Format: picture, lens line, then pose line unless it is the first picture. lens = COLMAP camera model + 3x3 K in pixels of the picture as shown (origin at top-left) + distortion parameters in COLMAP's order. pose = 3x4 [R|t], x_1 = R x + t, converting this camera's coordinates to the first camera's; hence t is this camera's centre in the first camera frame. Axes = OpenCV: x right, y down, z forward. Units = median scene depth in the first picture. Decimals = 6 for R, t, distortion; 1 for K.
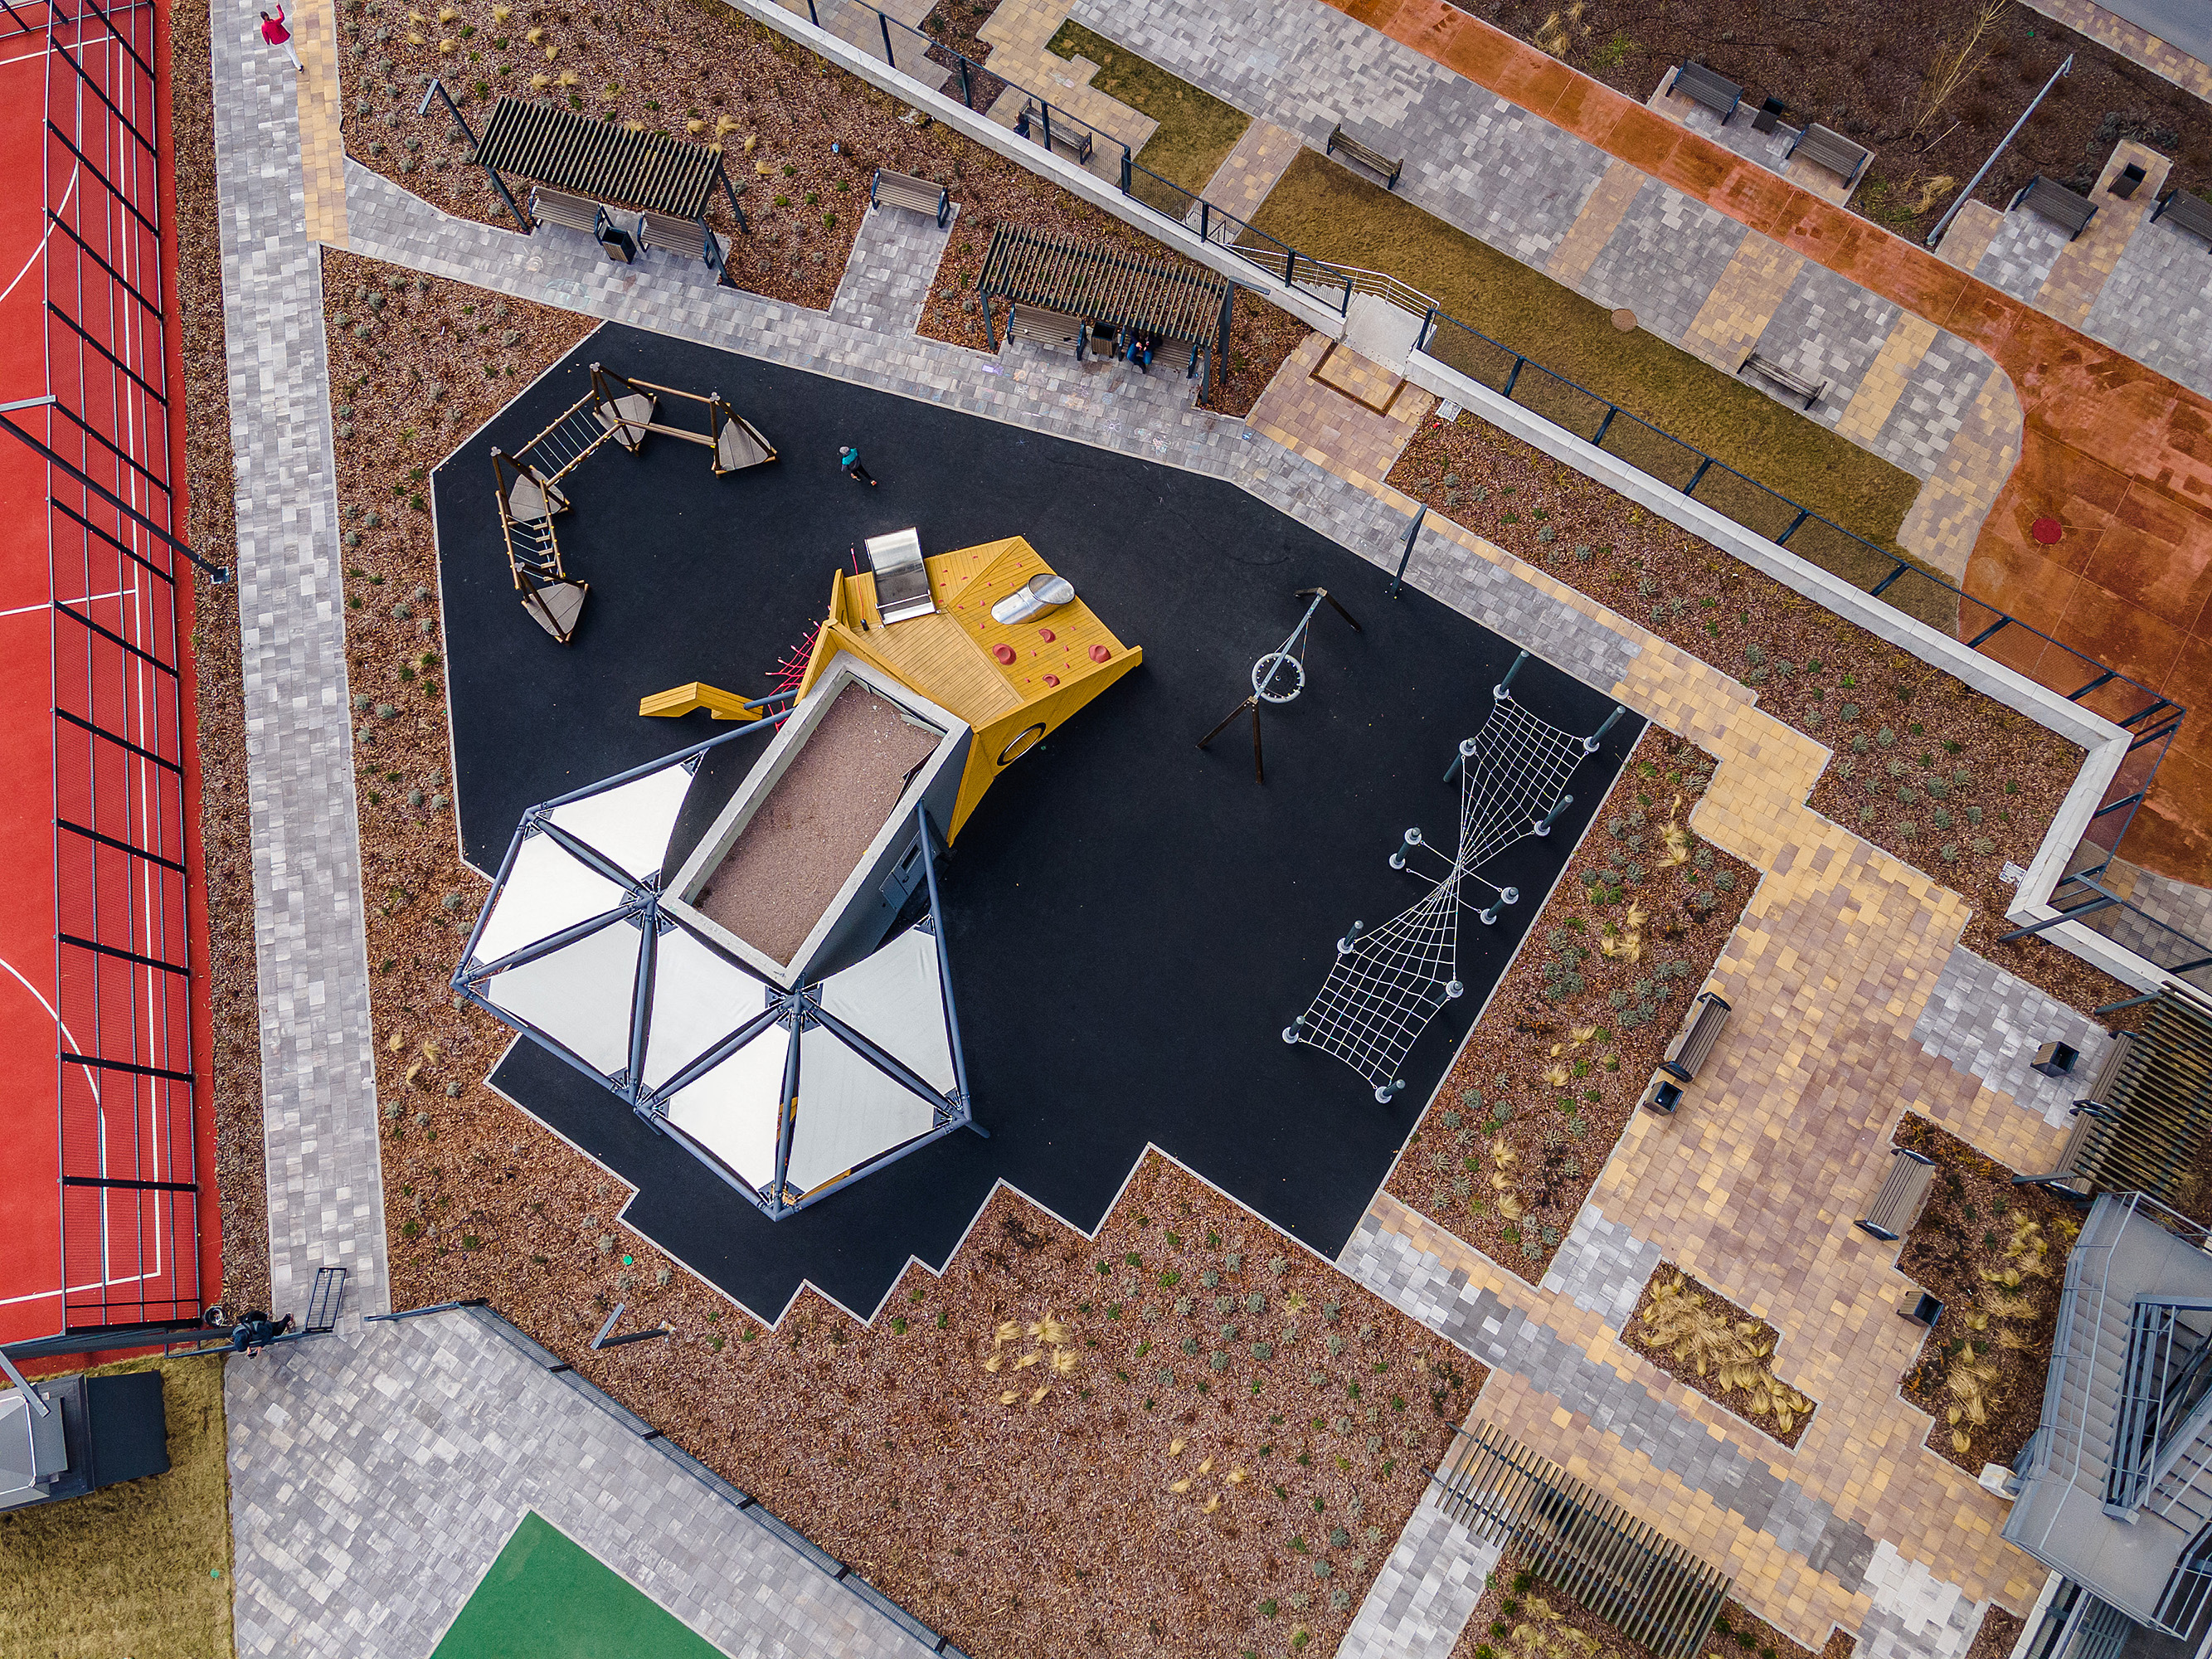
lens RADIAL K [[1649.4, 0, 1108.8], [0, 1649.4, 813.4], [0, 0, 1]] dist [0.001105, 0.001459]
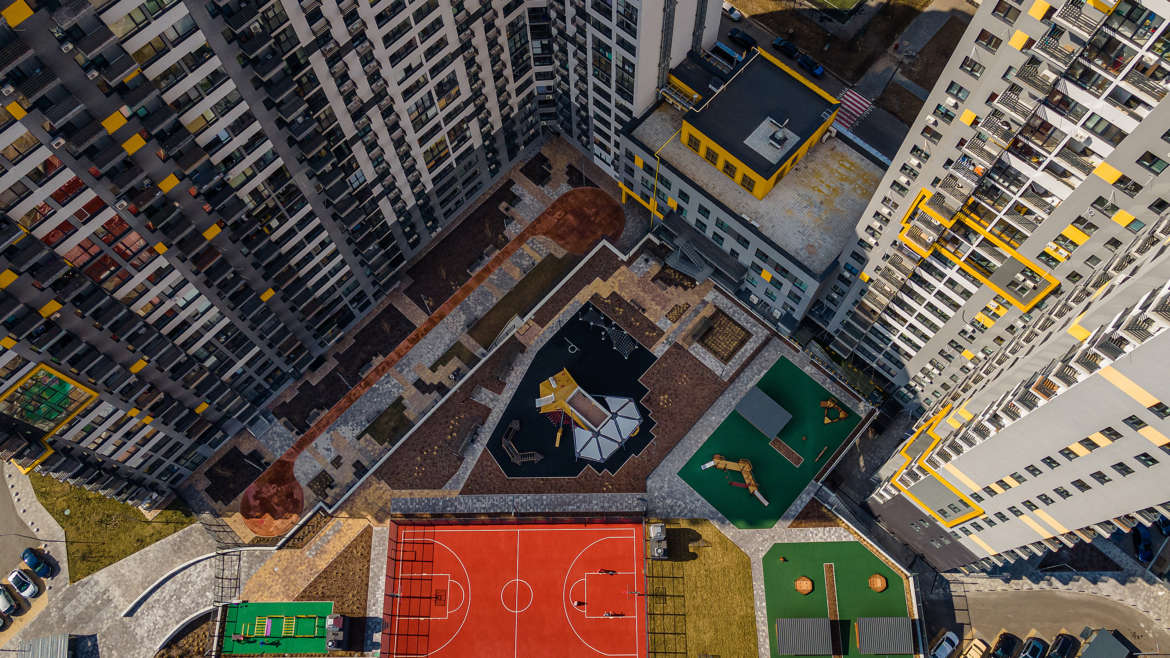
lens RADIAL K [[877.9, 0, 588.3], [0, 877.9, 298.4], [0, 0, 1]] dist [0.008060, -0.003113]
pose [[0.173940, -0.896401, 0.407689, -1.068493], [0.956559, 0.252161, 0.146322, -0.553077], [-0.233967, 0.364527, 0.901321, -2.114608]]
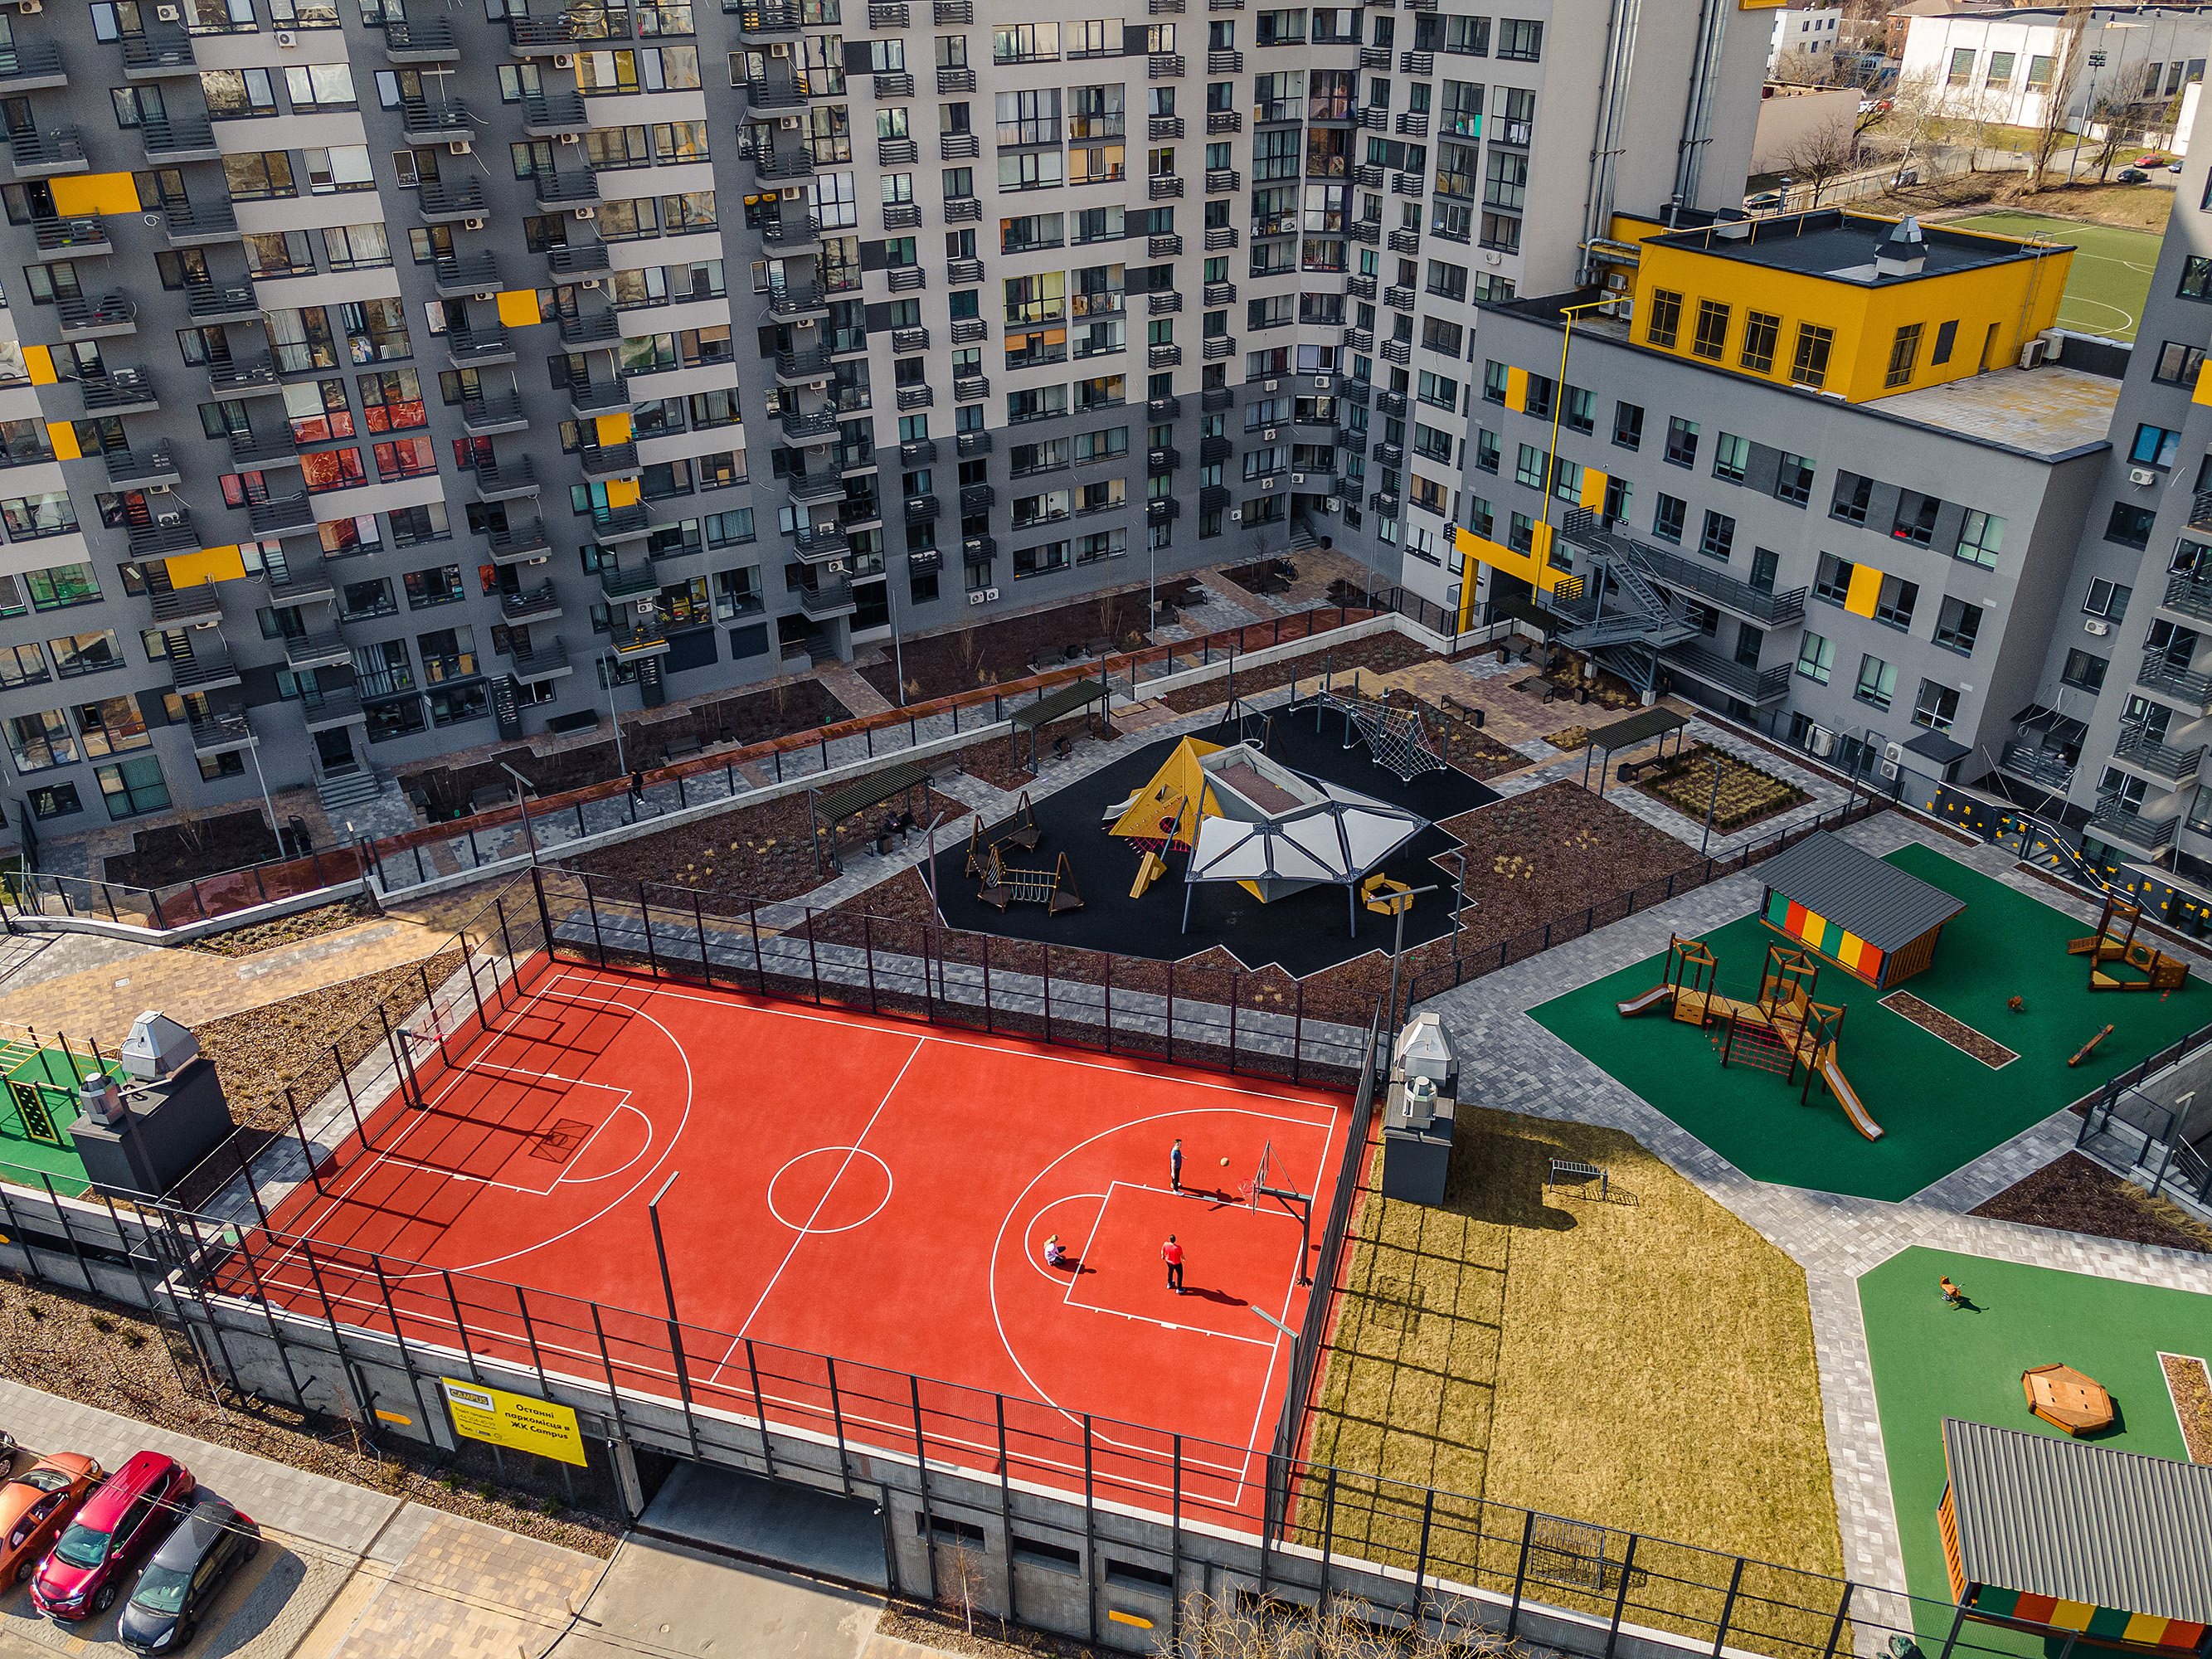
lens RADIAL K [[1649.4, 0, 1121.7], [0, 1649.4, 782.3], [0, 0, 1]] dist [0.001105, 0.001459]
pose [[0.436680, -0.414107, 0.798640, -1.677358], [0.869378, 0.422488, -0.256291, 0.337513], [-0.231284, 0.806238, 0.544508, -0.122271]]
